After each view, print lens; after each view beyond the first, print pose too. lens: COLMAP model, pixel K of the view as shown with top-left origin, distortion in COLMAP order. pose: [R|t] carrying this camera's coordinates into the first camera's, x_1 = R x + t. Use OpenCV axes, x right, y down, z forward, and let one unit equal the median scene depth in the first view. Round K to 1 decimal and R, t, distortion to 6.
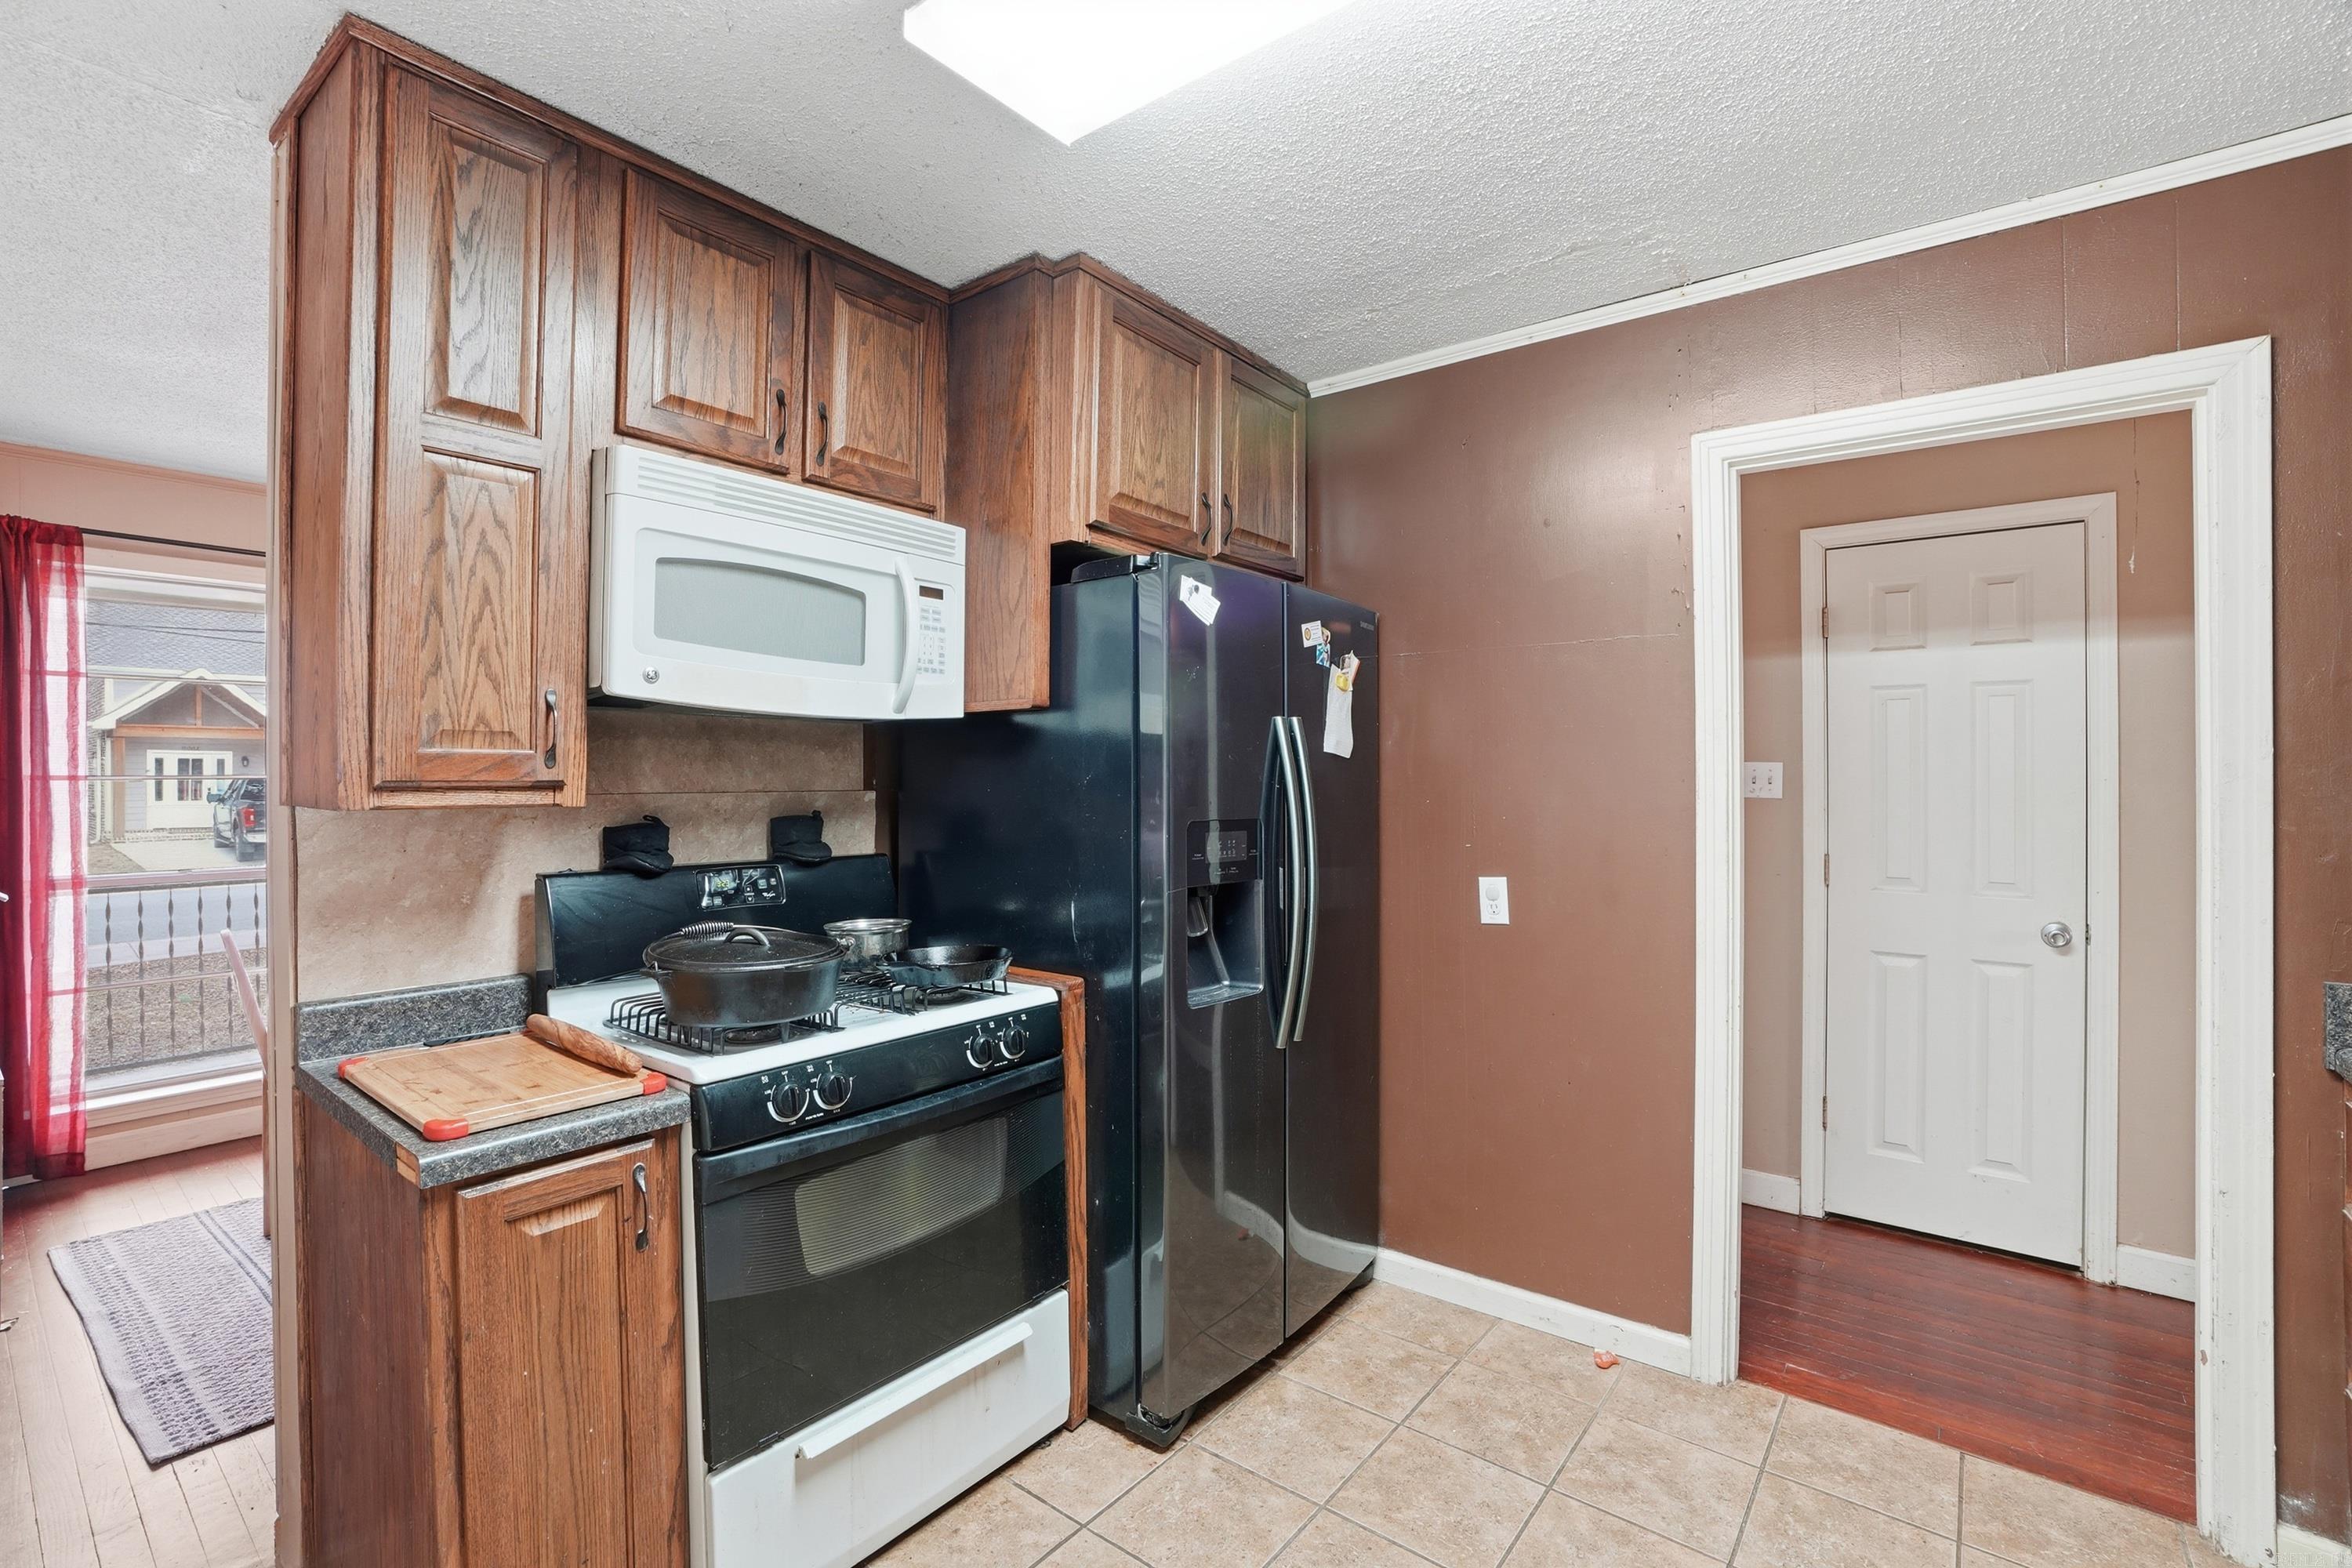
lens RADIAL K [[1031.7, 0, 1184.0], [0, 1031.7, 777.1], [0, 0, 1]] dist [-0.022278, 0.000171]
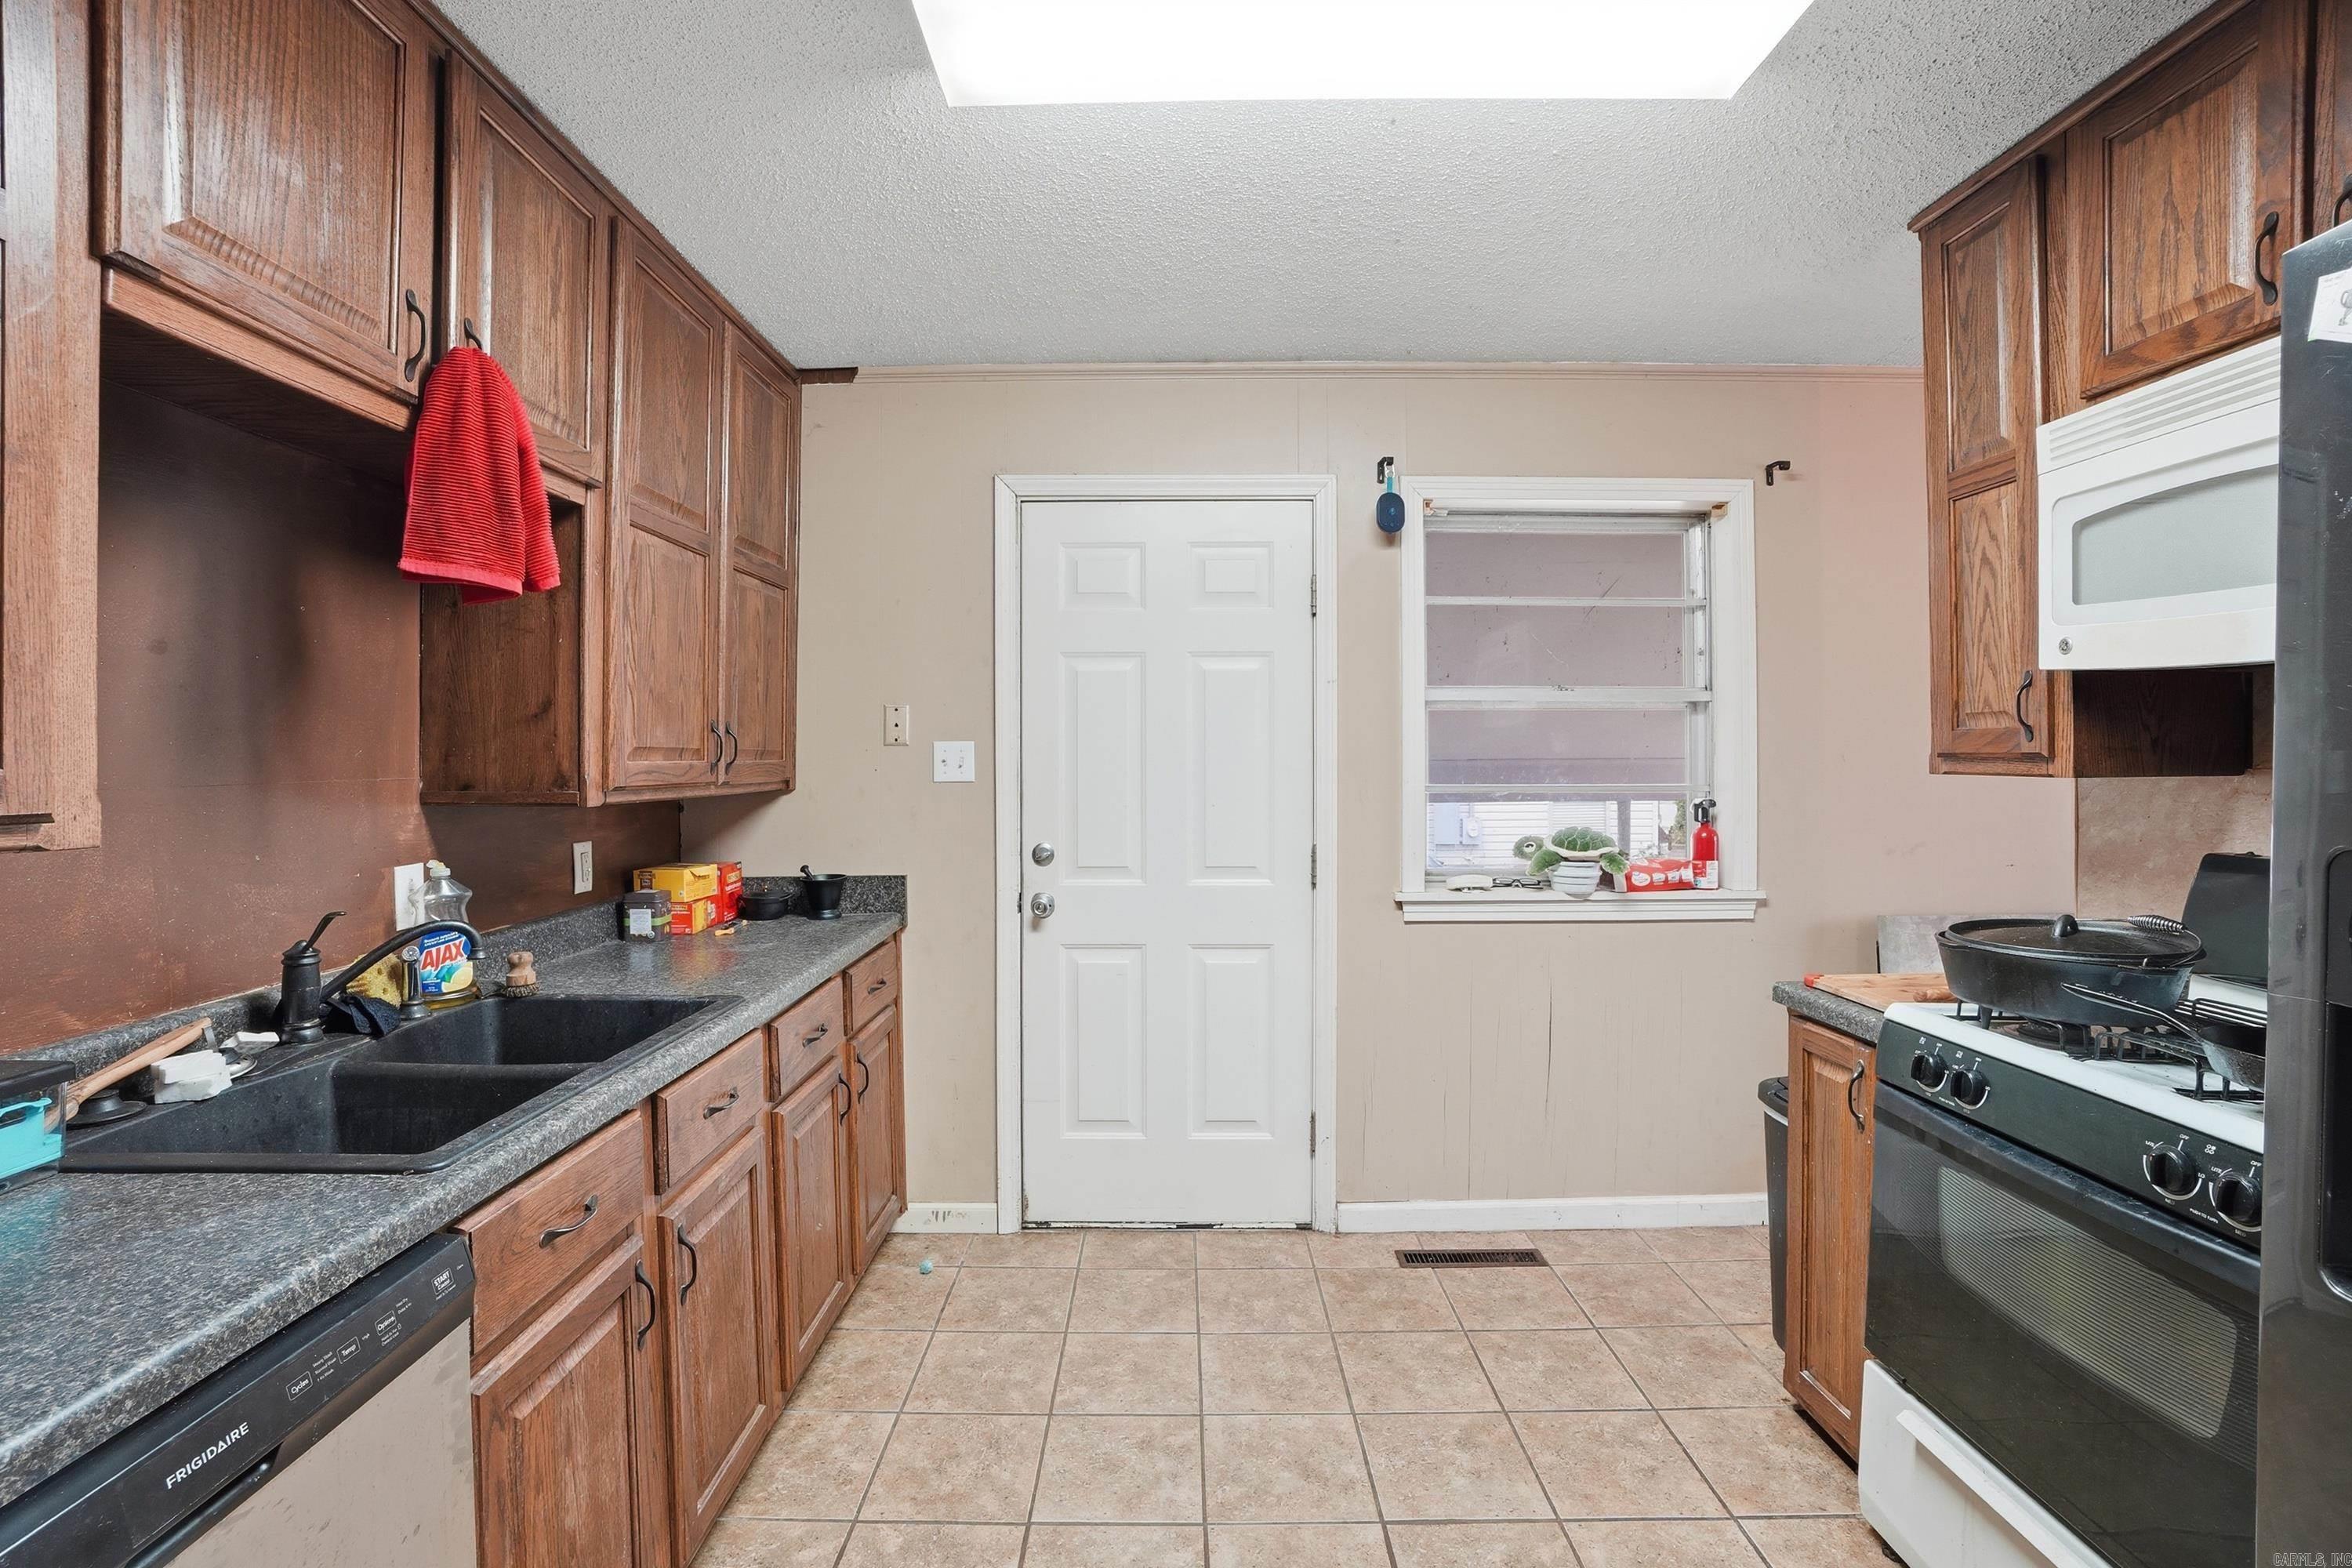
lens RADIAL K [[1031.7, 0, 1169.0], [0, 1031.7, 776.9], [0, 0, 1]] dist [-0.022278, 0.000171]
pose [[-0.780465, 0.011696, -0.625090, 0.682996], [-0.000027, 0.999824, 0.018740, 0.008216], [0.625200, 0.014643, -0.780327, 1.100797]]
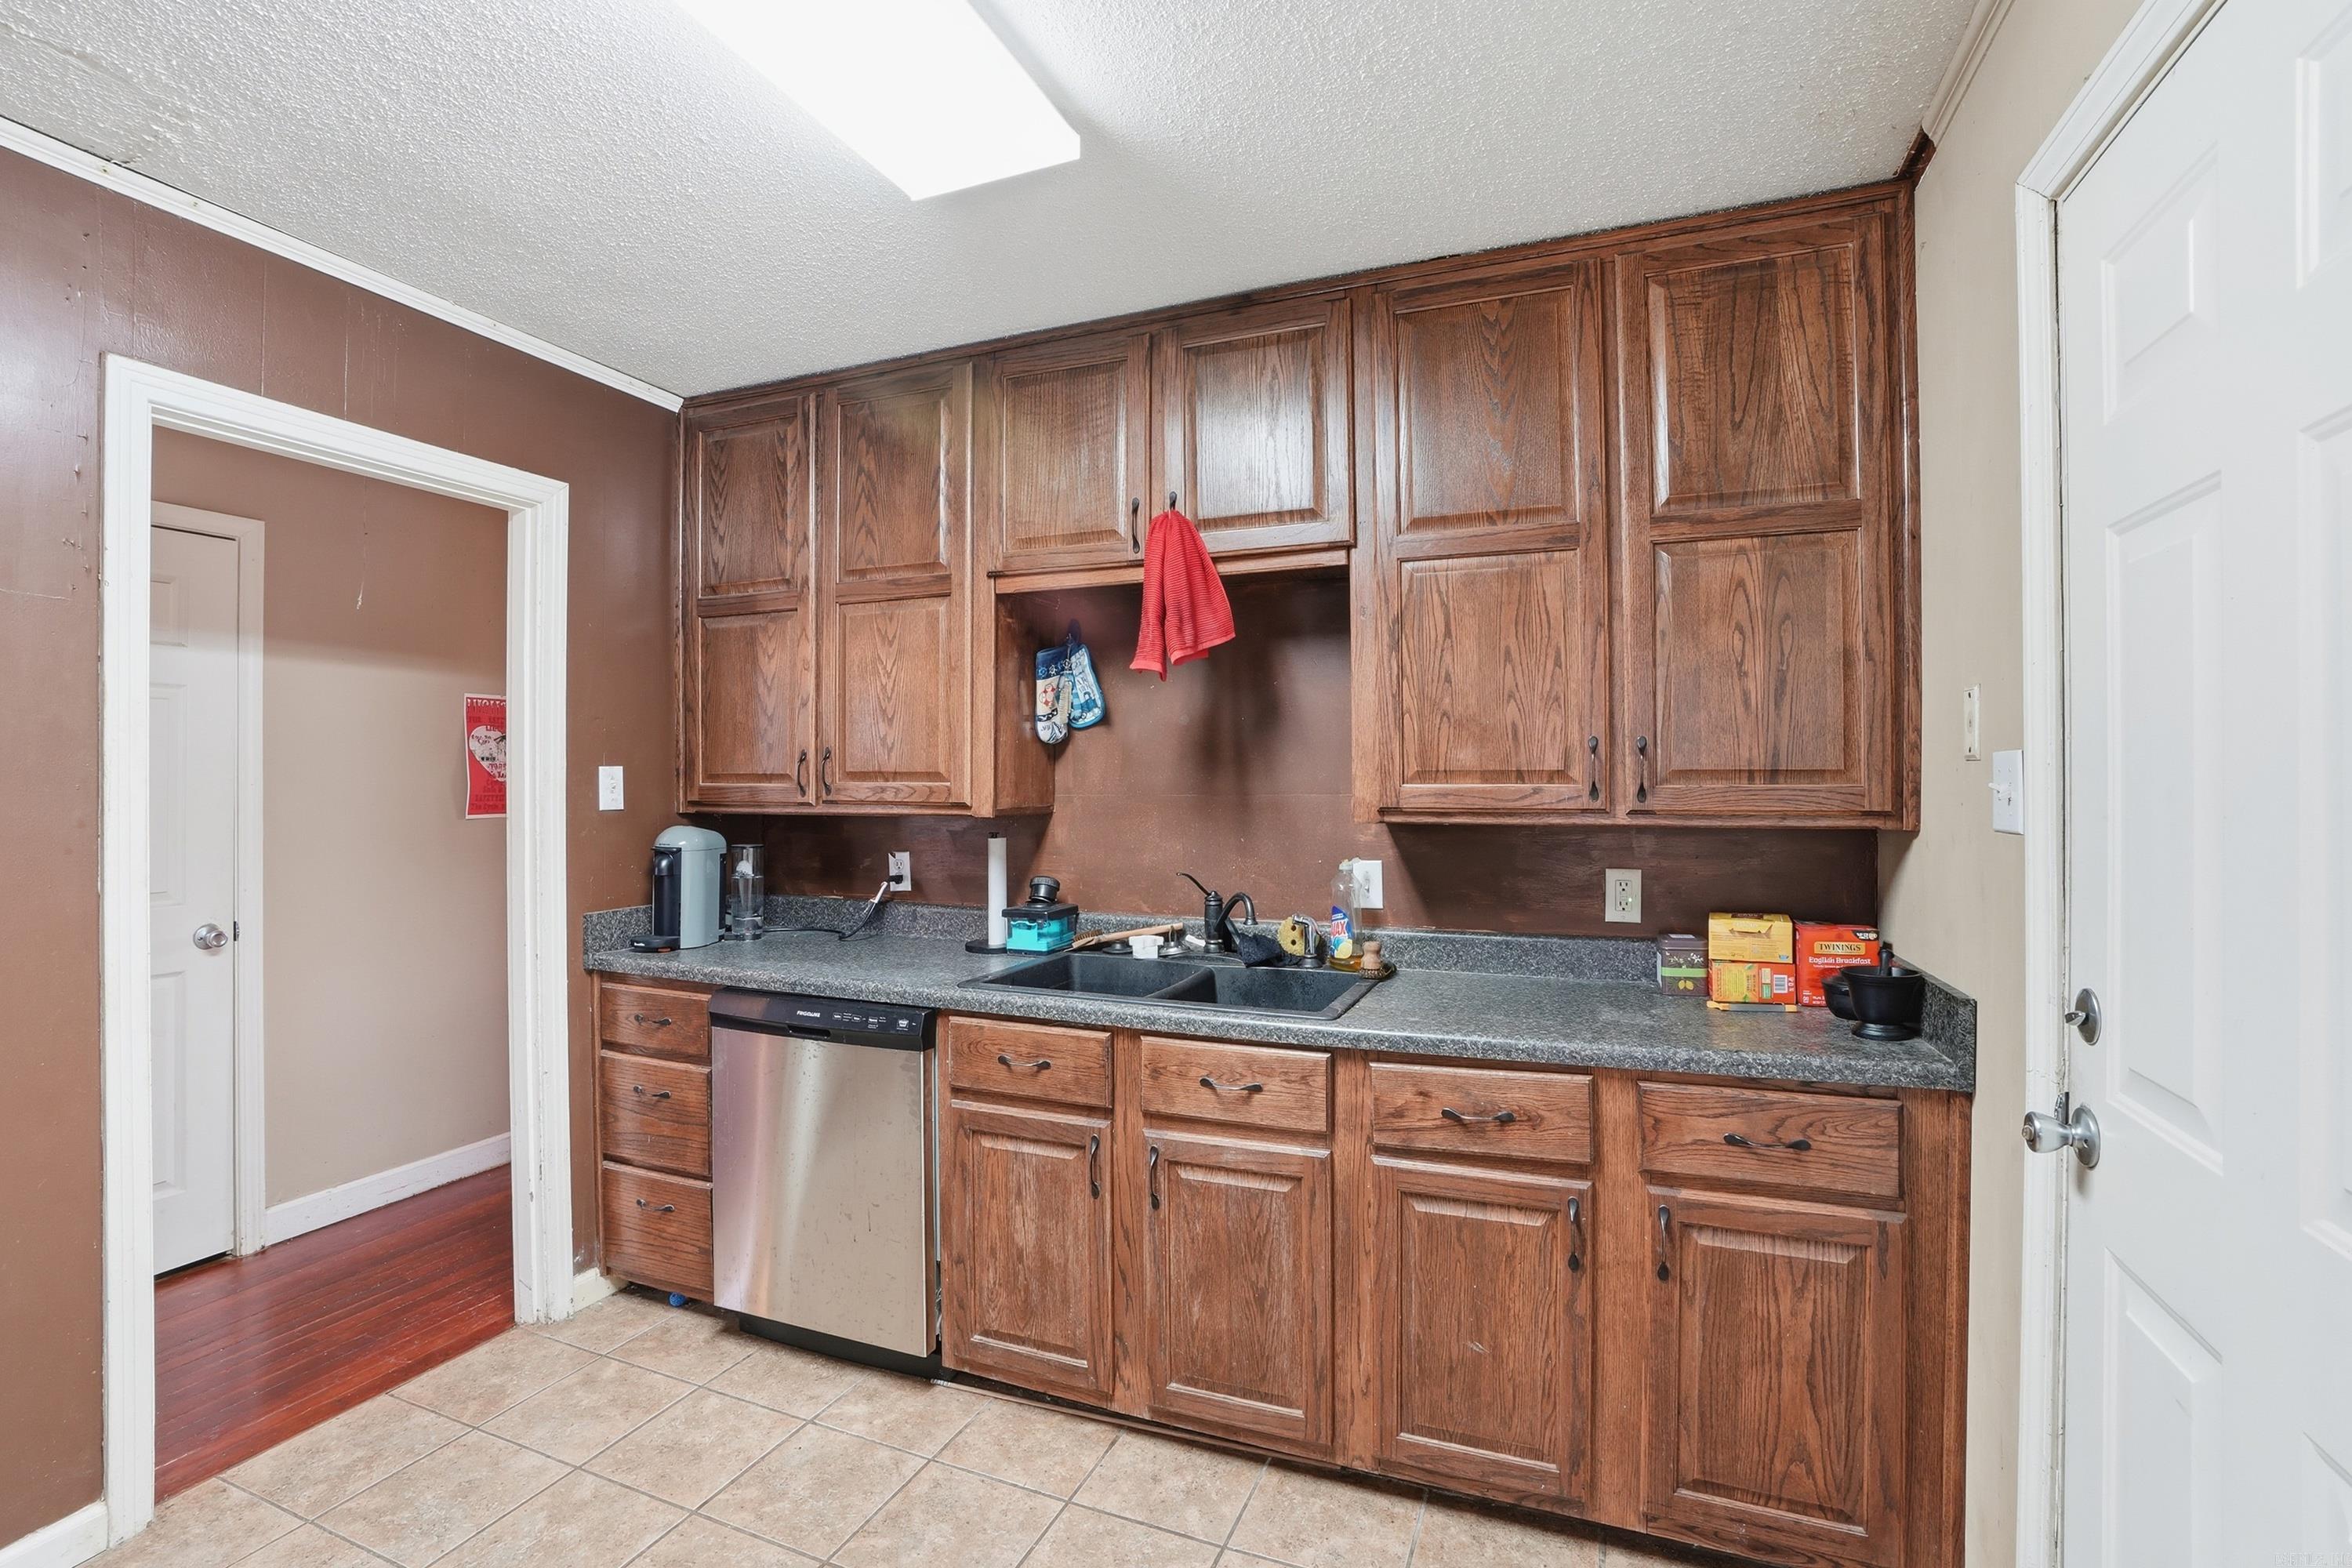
lens RADIAL K [[1031.7, 0, 1166.0], [0, 1031.7, 772.8], [0, 0, 1]] dist [-0.022278, 0.000171]
pose [[-0.279166, 0.003062, 0.960238, -0.548110], [0.008166, 0.999966, -0.000815, -0.001435], [-0.960208, 0.007614, -0.279181, 0.498408]]
